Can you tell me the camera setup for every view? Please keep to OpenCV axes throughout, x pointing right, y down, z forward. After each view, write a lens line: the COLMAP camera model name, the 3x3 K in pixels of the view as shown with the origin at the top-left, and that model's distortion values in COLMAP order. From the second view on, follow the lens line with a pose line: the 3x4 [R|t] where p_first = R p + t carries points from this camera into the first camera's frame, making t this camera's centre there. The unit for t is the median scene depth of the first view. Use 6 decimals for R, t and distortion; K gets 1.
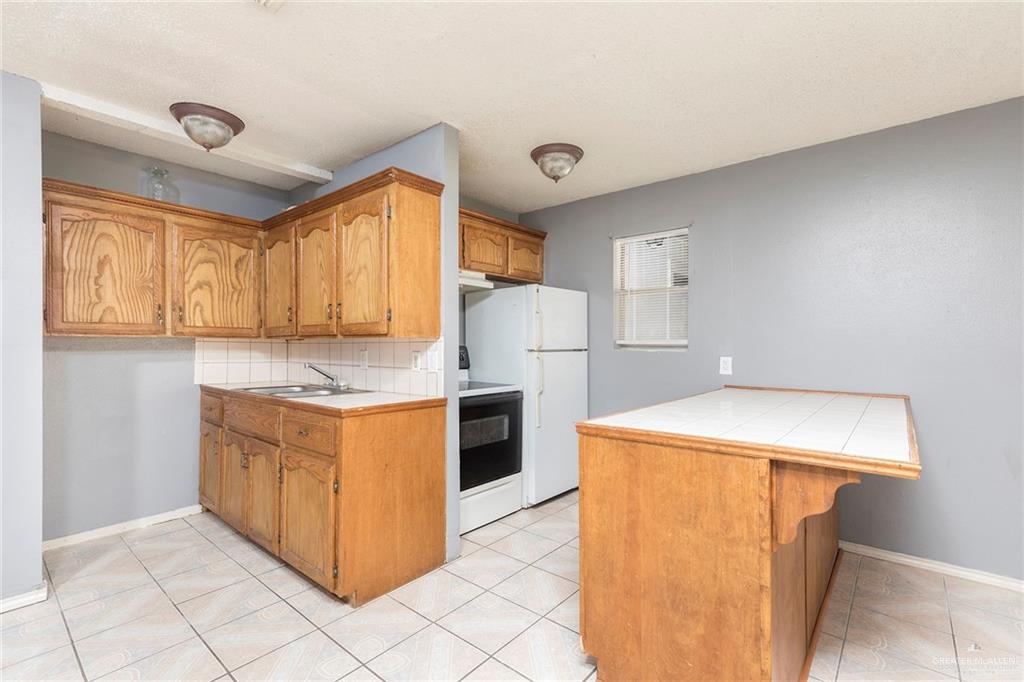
lens RADIAL K [[463.7, 0, 513.3], [0, 463.7, 339.0], [0, 0, 1]] dist [0.022573, -0.000264]
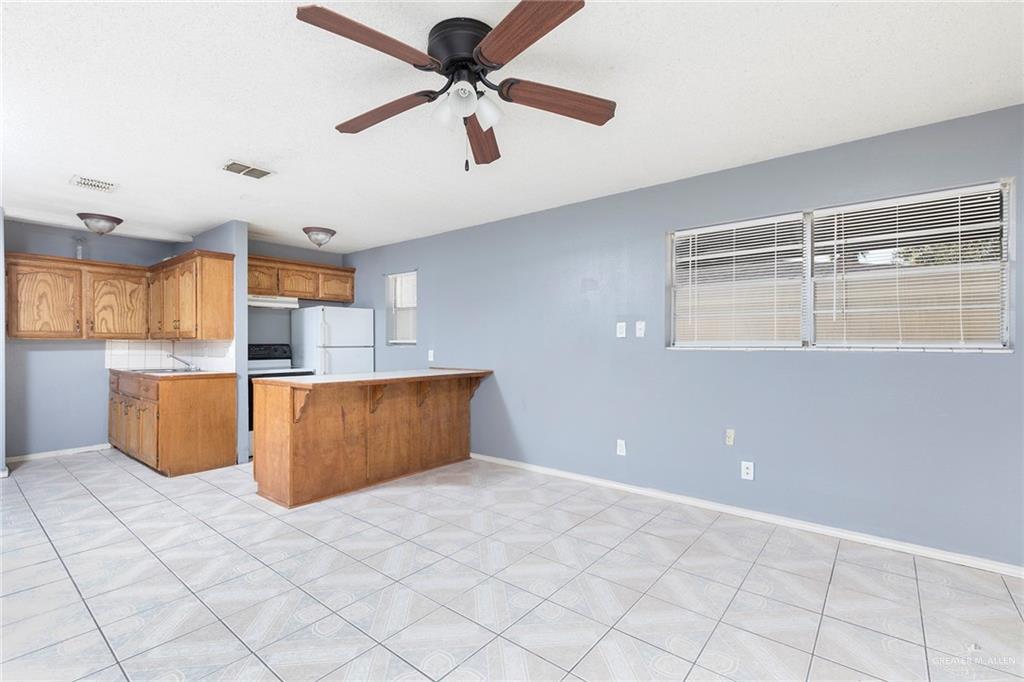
lens RADIAL K [[463.7, 0, 511.4], [0, 463.7, 339.6], [0, 0, 1]] dist [0.022573, -0.000264]
pose [[0.999892, -0.003129, 0.014352, 0.758220], [0.003079, 0.999989, 0.003517, -0.004202], [-0.014363, -0.003472, 0.999891, -0.700161]]
